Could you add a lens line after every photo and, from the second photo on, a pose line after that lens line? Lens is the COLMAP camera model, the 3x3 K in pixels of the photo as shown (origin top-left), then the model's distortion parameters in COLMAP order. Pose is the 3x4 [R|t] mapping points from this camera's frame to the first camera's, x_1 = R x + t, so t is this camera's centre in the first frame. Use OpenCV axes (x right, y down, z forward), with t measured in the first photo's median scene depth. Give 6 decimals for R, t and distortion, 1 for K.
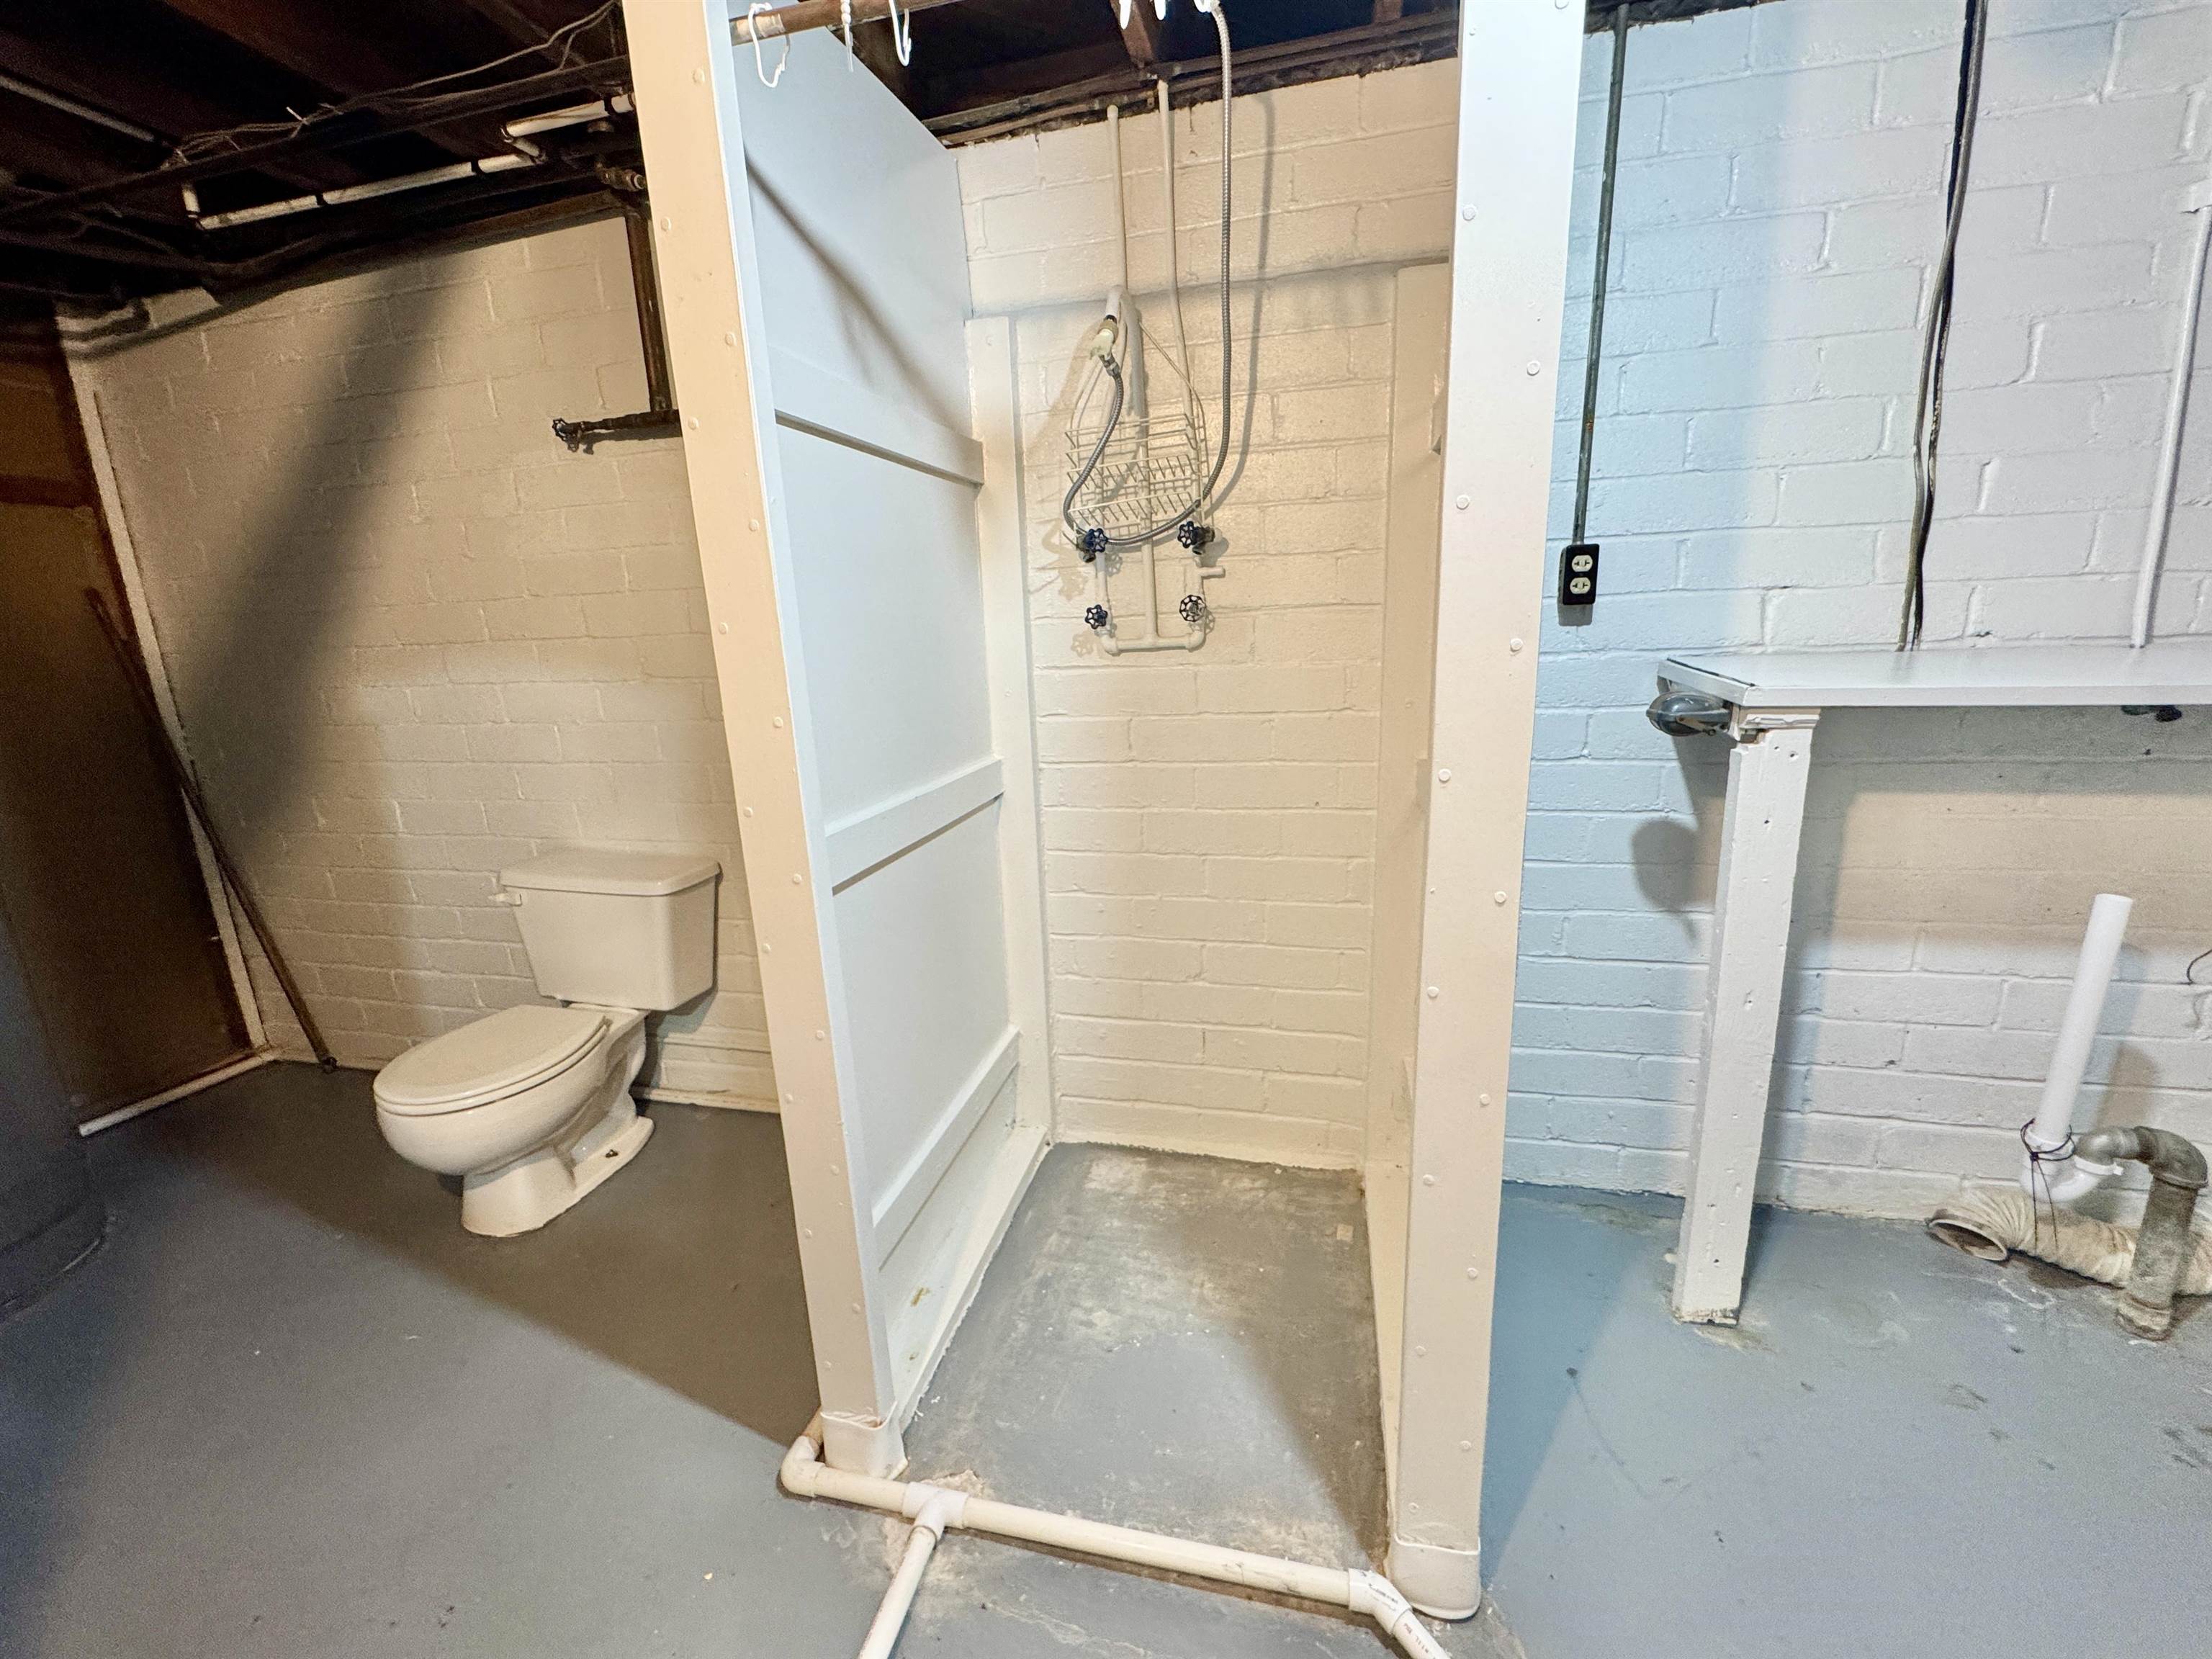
lens RADIAL K [[886.6, 0, 1105.1], [0, 886.6, 825.9], [0, 0, 1]] dist [-0.006161, 0.000867]
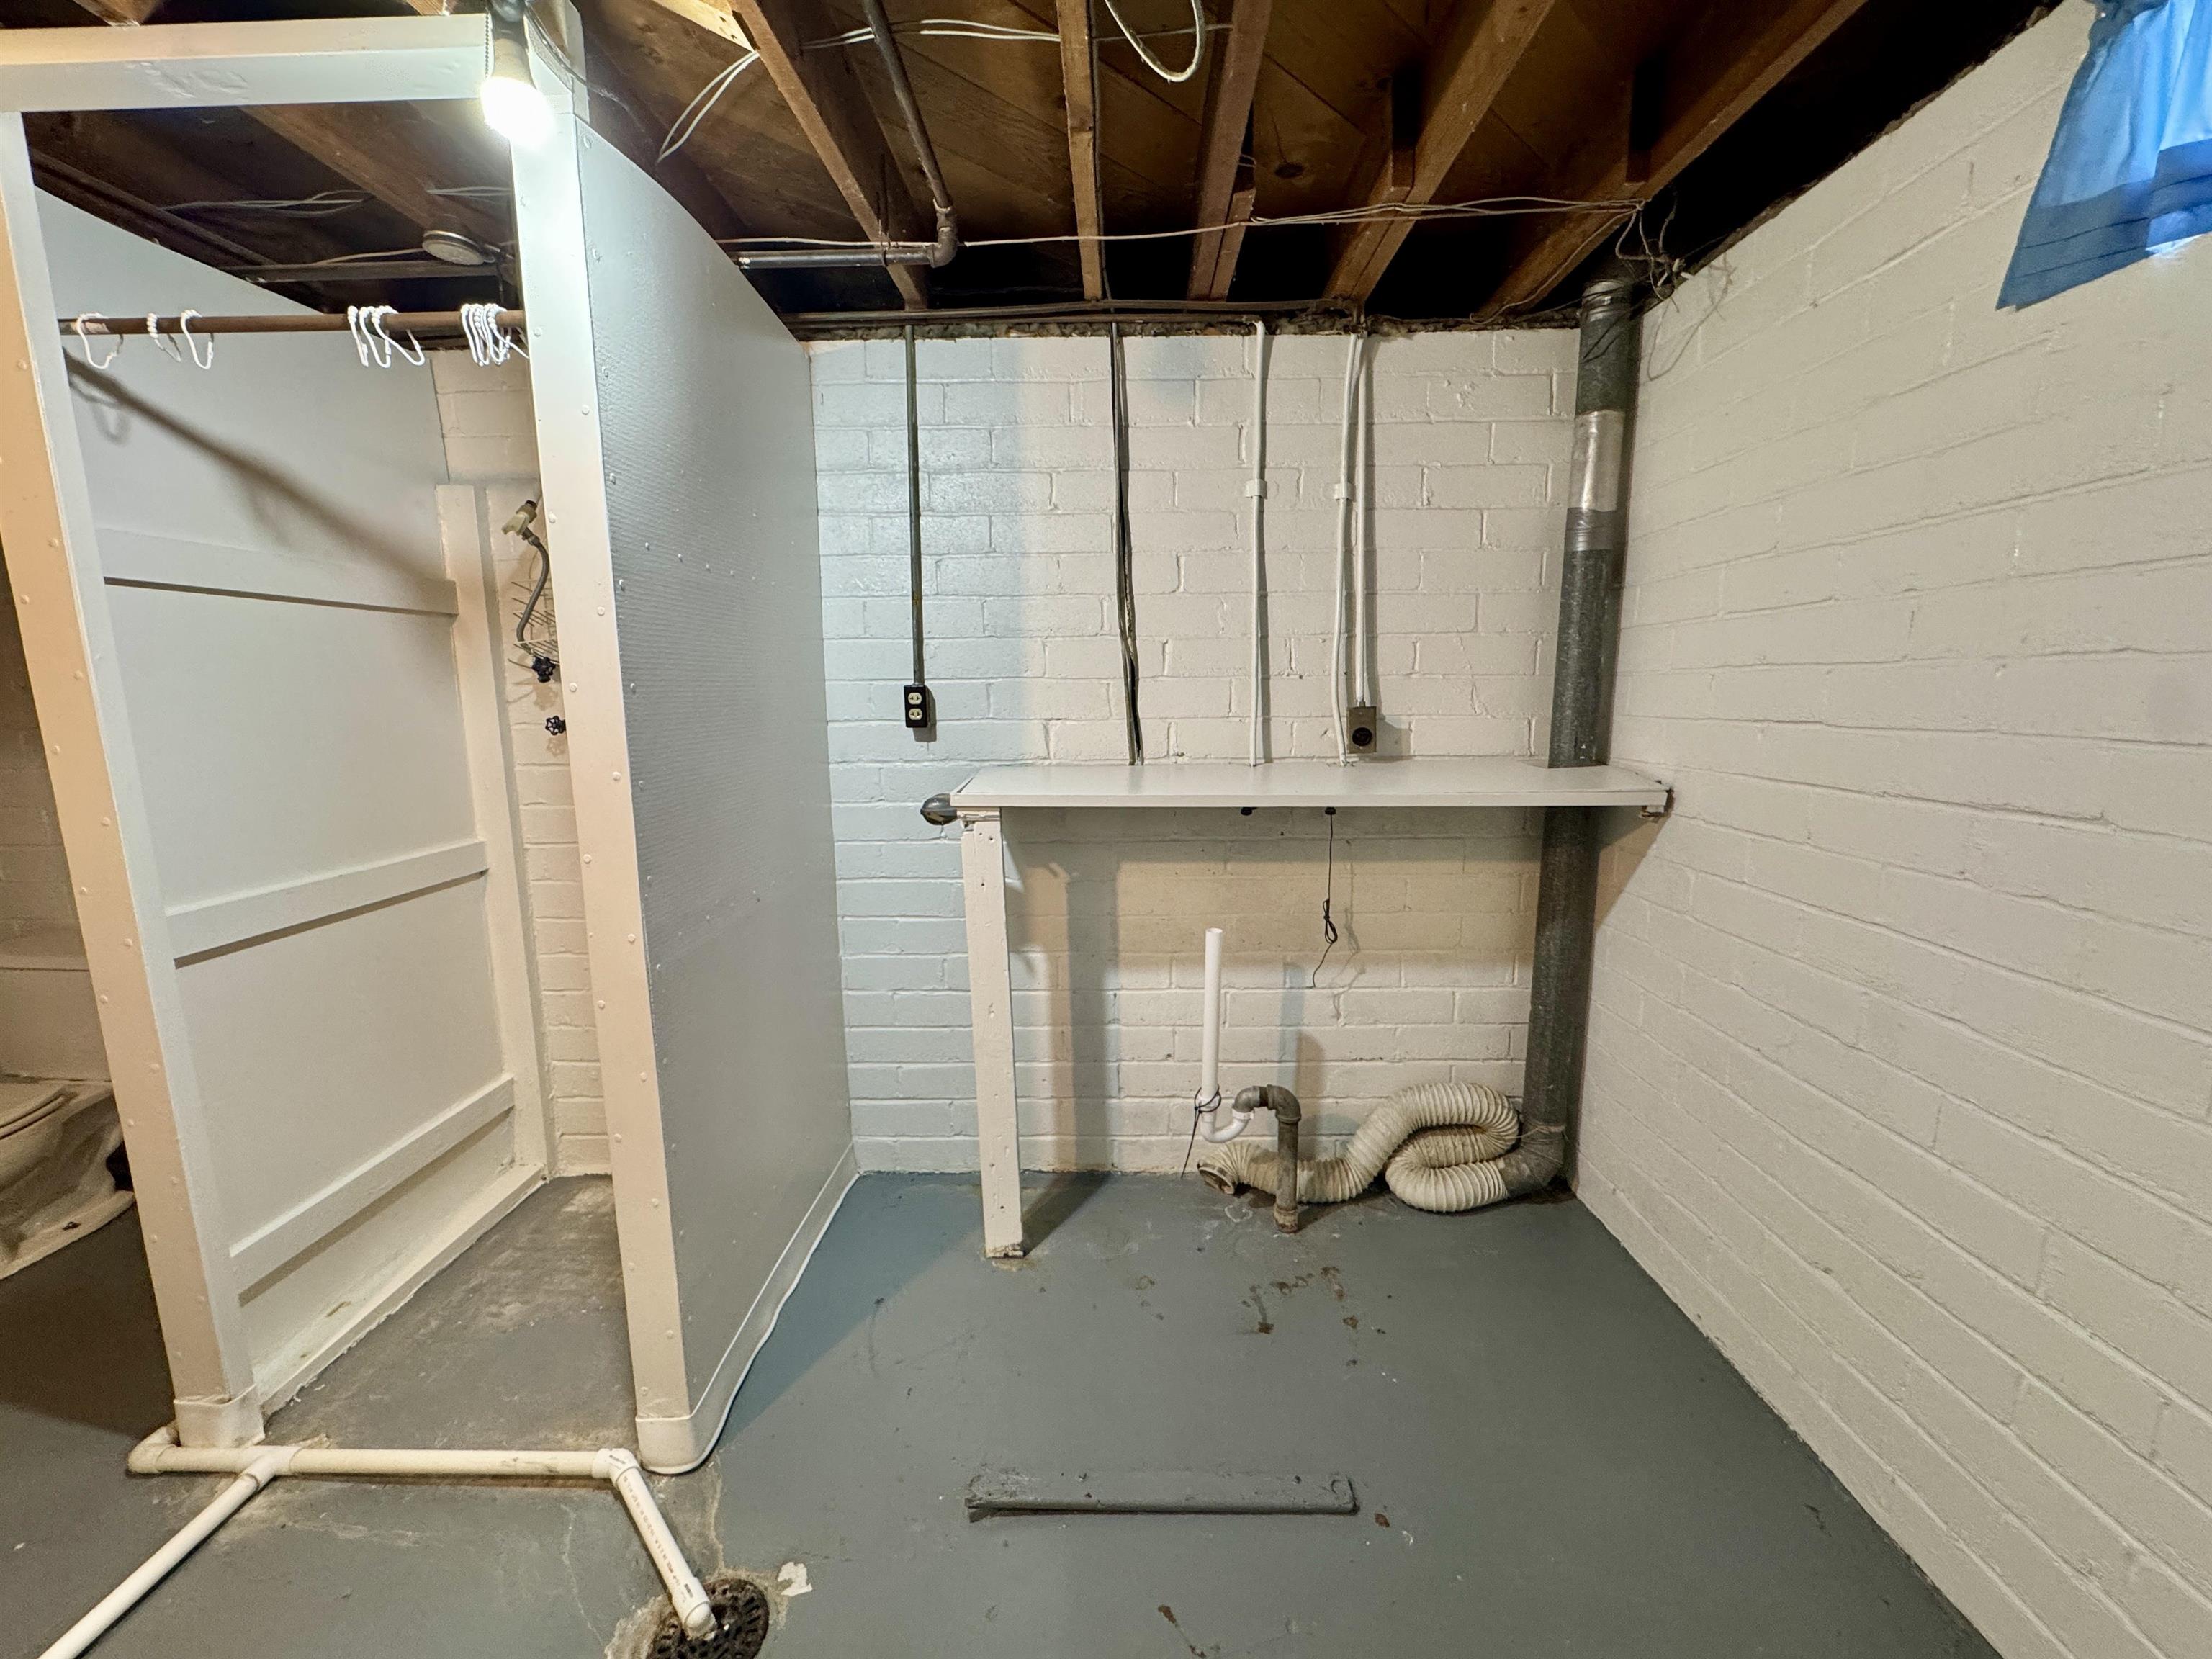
lens RADIAL K [[886.6, 0, 1111.1], [0, 886.6, 825.3], [0, 0, 1]] dist [-0.006161, 0.000867]
pose [[0.975650, -0.002574, 0.219320, 0.529203], [0.019518, 0.996983, -0.075127, 0.009845], [-0.218464, 0.077578, 0.972756, -0.391052]]
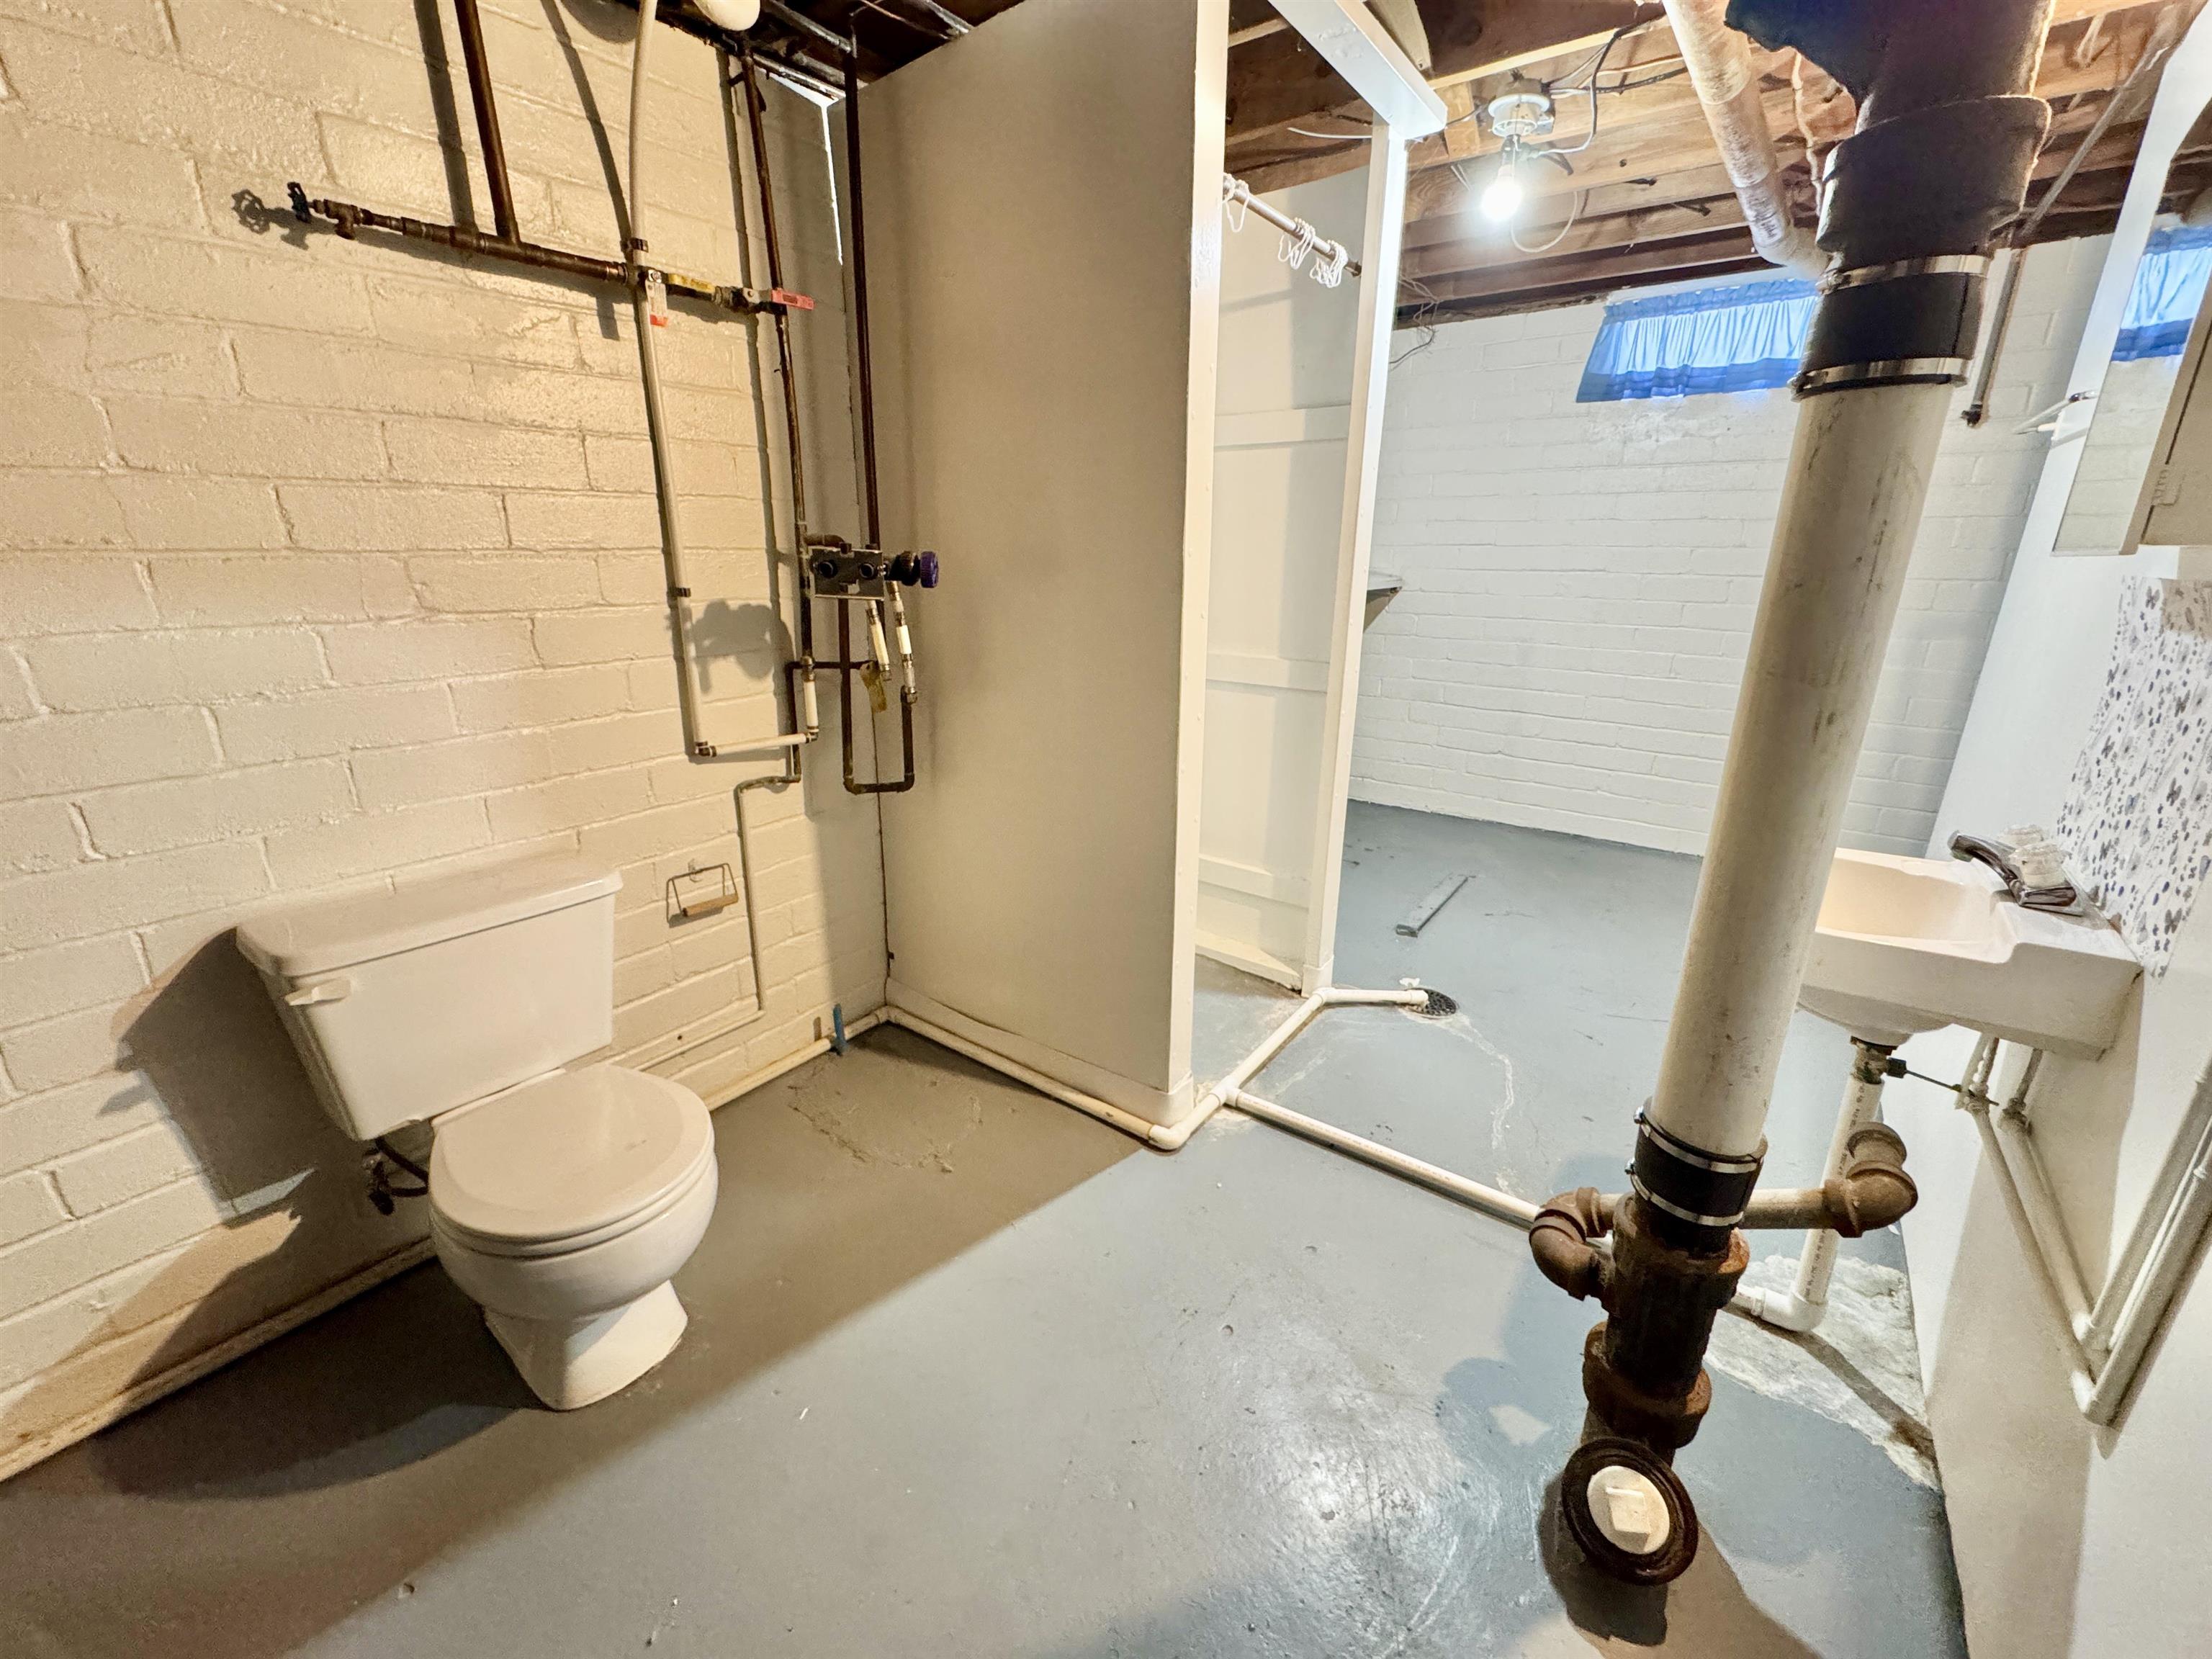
lens RADIAL K [[886.6, 0, 1104.9], [0, 886.6, 824.0], [0, 0, 1]] dist [-0.006161, 0.000867]
pose [[0.389646, -0.237307, 0.889866, -1.288391], [0.184142, 0.966796, 0.177193, -0.047256], [-0.902368, 0.094819, 0.420406, 0.348717]]
